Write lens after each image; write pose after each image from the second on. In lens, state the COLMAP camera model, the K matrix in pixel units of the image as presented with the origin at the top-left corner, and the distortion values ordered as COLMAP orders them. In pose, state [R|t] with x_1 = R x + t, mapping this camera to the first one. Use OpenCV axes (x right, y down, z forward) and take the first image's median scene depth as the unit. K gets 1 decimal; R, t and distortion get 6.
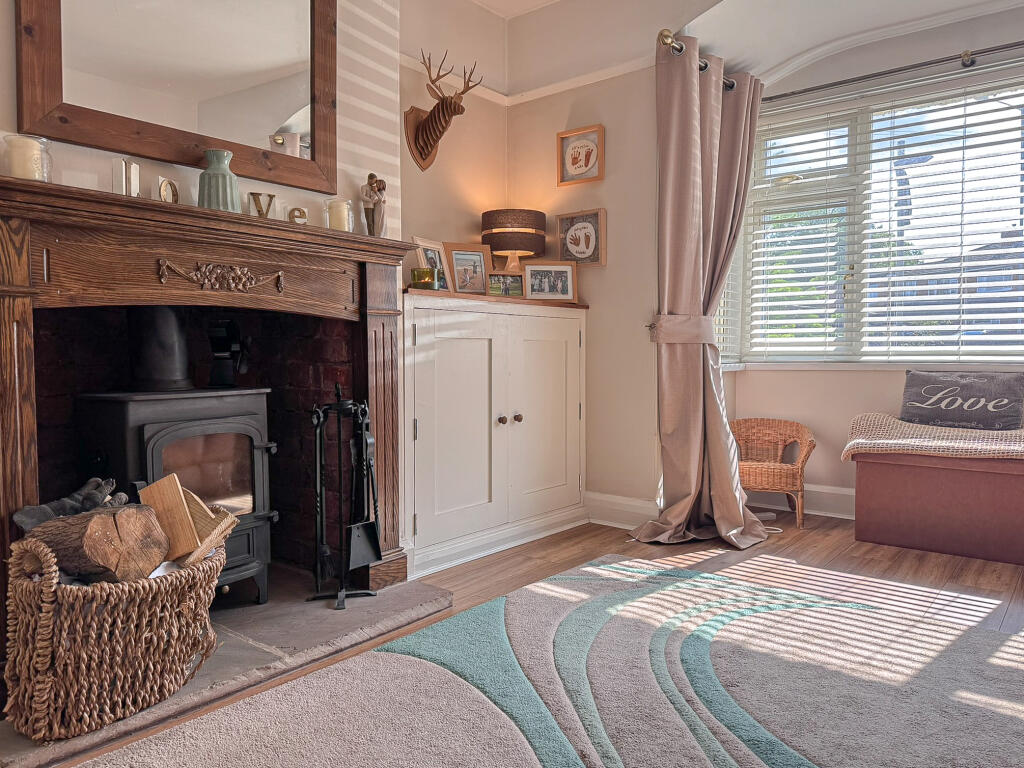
lens RADIAL K [[737.1, 0, 512.0], [0, 737.1, 384.0], [0, 0, 1]] dist [0.066974, -0.089858]
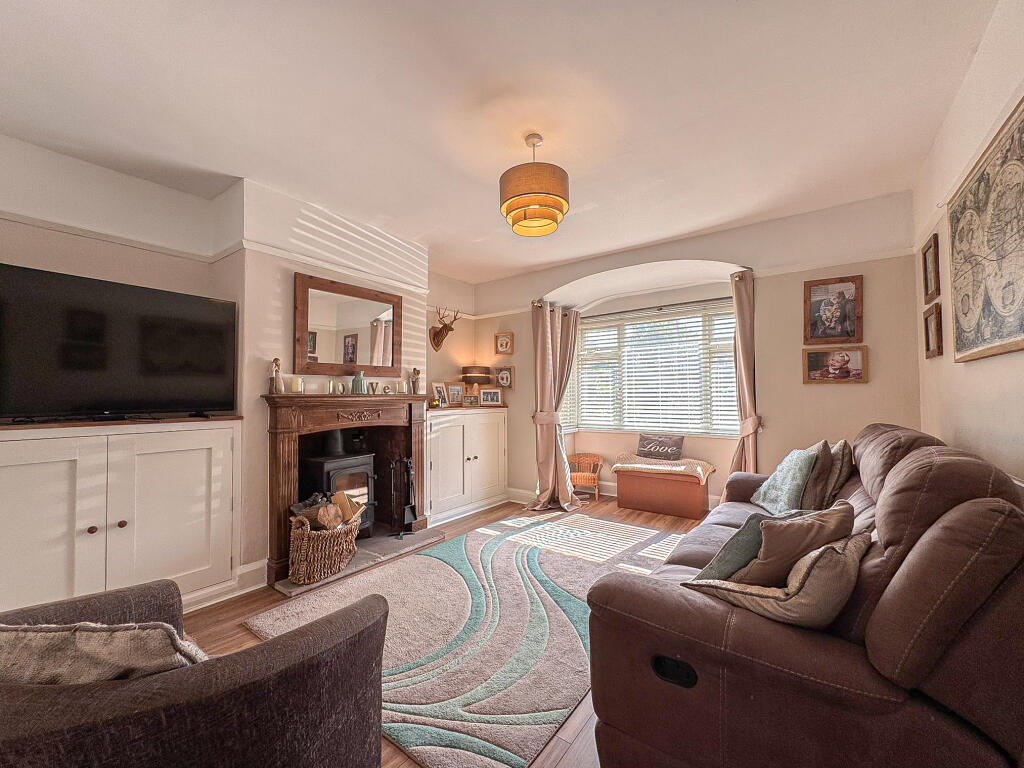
lens RADIAL K [[415.5, 0, 512.0], [0, 415.5, 384.0], [0, 0, 1]] dist [-0.002362, -0.000107]
pose [[0.999038, -0.003298, 0.043732, 0.081398], [0.006414, 0.997434, -0.071297, -0.113780], [-0.043384, 0.071509, 0.996496, -0.427804]]
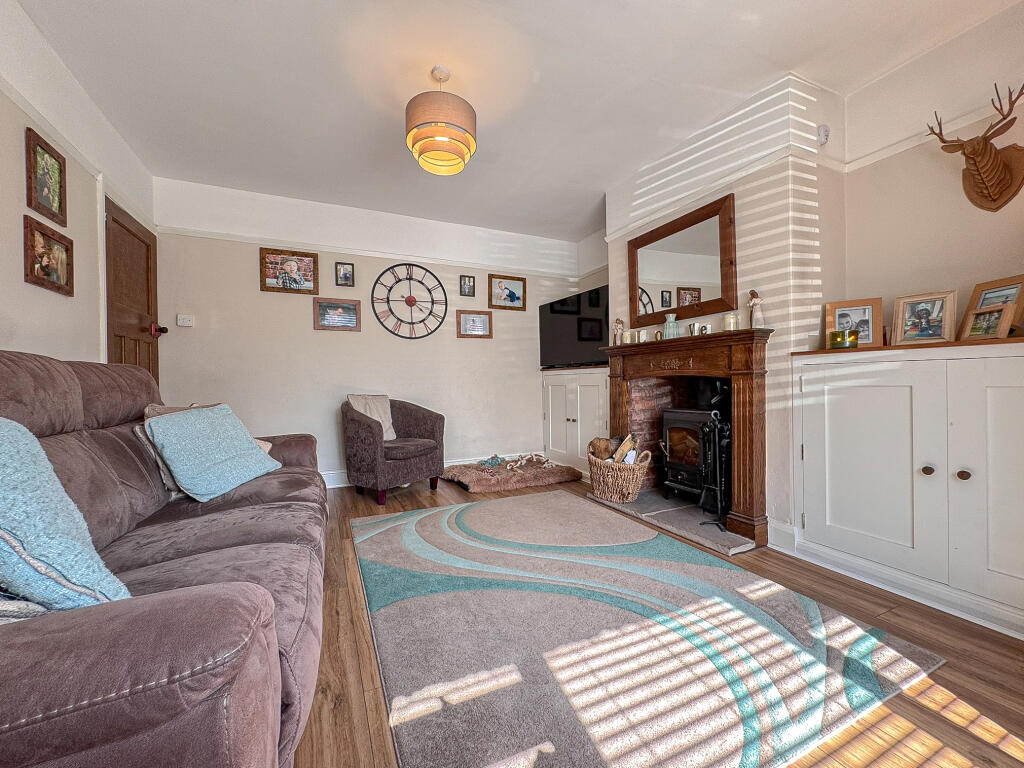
lens RADIAL K [[415.5, 0, 512.0], [0, 415.5, 384.0], [0, 0, 1]] dist [-0.002362, -0.000107]
pose [[-0.442658, 0.008881, -0.896647, 0.847271], [-0.028172, 0.999320, 0.023806, -0.073393], [0.896248, 0.035798, -0.442106, 0.880783]]
